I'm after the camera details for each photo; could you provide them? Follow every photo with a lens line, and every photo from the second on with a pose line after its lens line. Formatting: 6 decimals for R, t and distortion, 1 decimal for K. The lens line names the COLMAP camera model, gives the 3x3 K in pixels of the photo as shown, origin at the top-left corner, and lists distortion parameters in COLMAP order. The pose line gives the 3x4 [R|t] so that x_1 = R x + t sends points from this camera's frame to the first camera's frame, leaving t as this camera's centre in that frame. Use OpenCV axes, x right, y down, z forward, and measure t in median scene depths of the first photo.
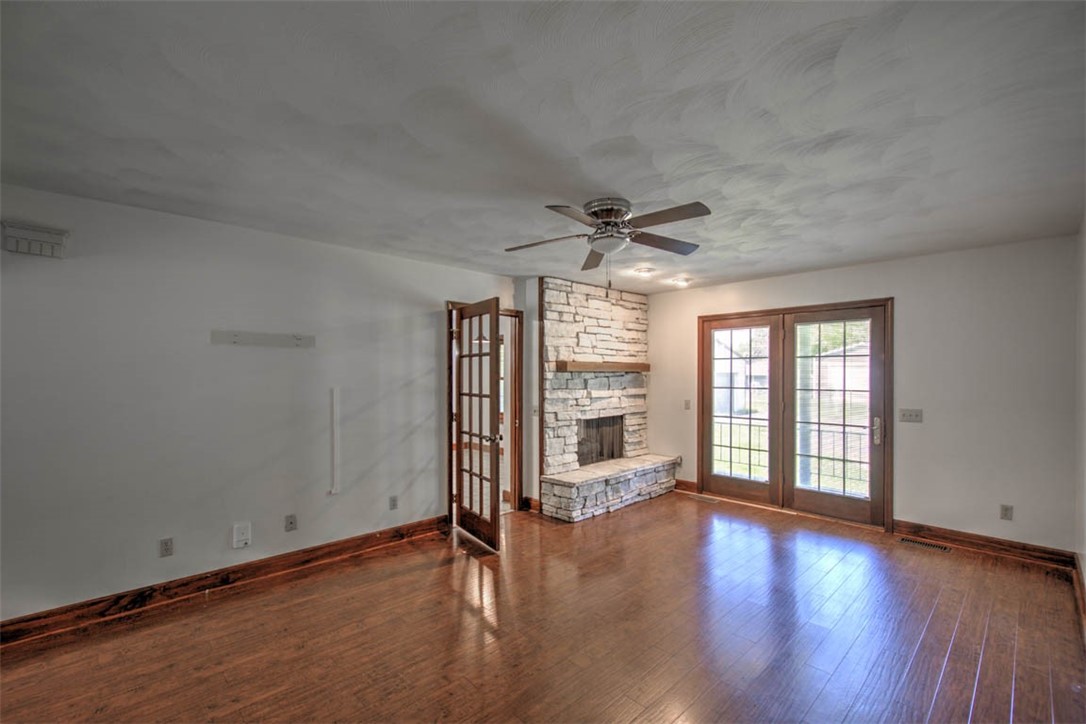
lens RADIAL K [[464.4, 0, 547.3], [0, 464.4, 380.9], [0, 0, 1]] dist [0.007515, -0.001777]
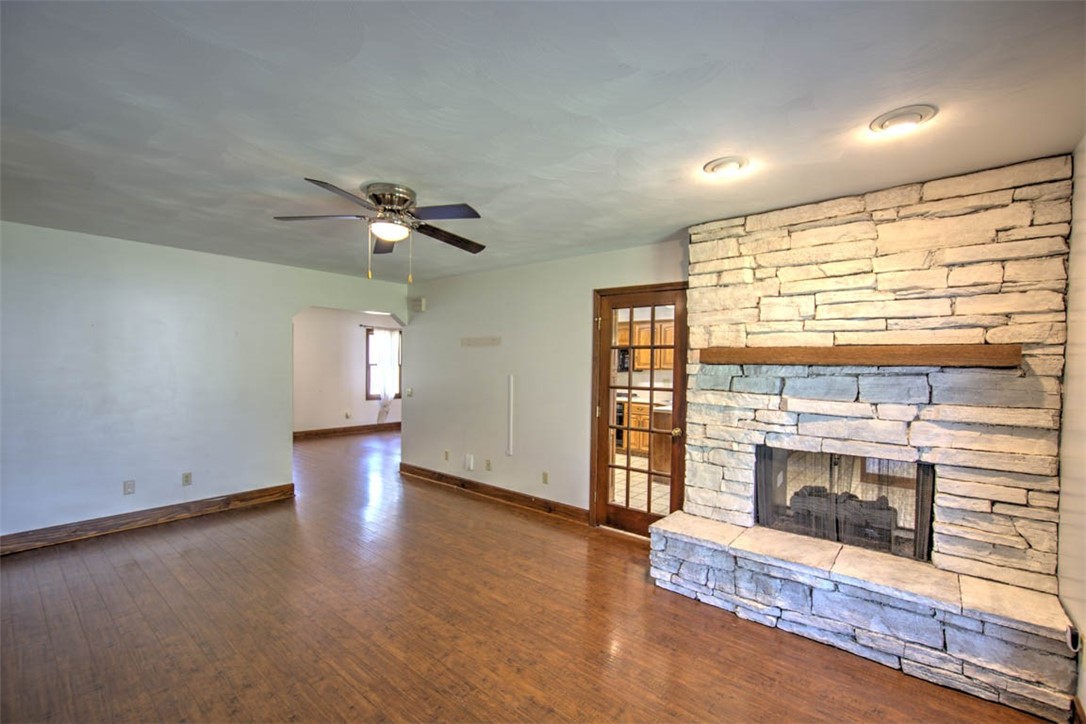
lens RADIAL K [[464.4, 0, 541.6], [0, 464.4, 372.9], [0, 0, 1]] dist [0.007515, -0.001777]
pose [[0.116059, 0.019847, -0.993044, 0.624904], [-0.028057, 0.999467, 0.016697, -0.010907], [0.992846, 0.025924, 0.116554, 0.661723]]
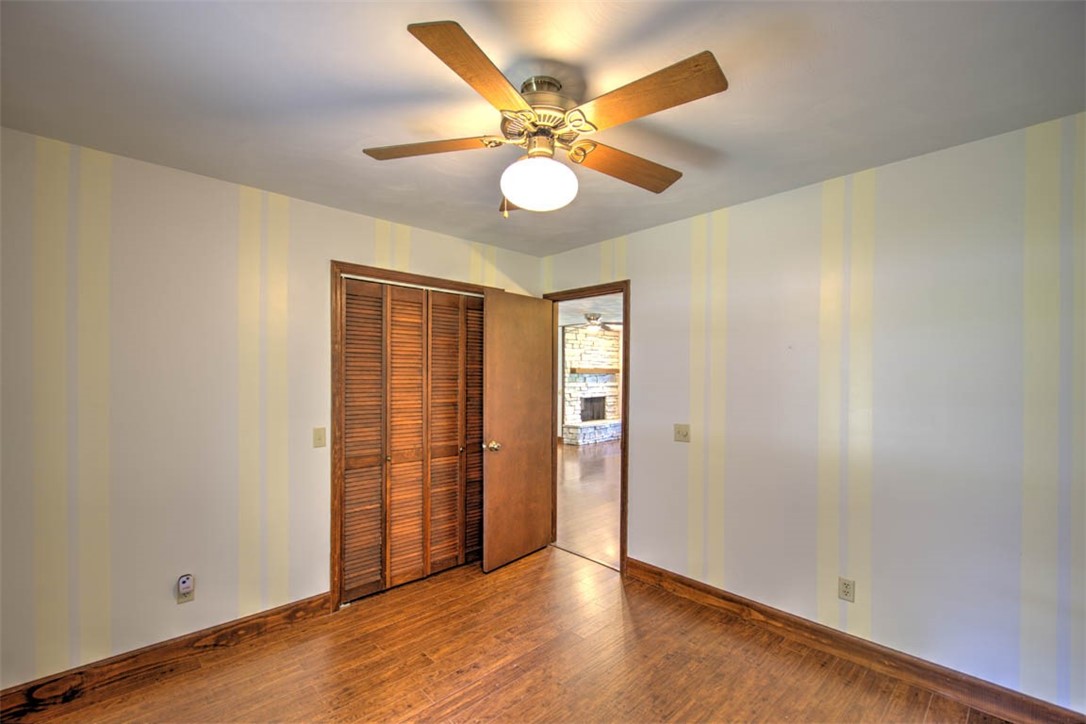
lens RADIAL K [[464.4, 0, 545.8], [0, 464.4, 368.8], [0, 0, 1]] dist [0.007515, -0.001777]
pose [[0.999965, 0.005661, -0.006138, -0.072525], [-0.005821, 0.999633, -0.026441, 0.014300], [0.005986, 0.026476, 0.999632, -0.985241]]
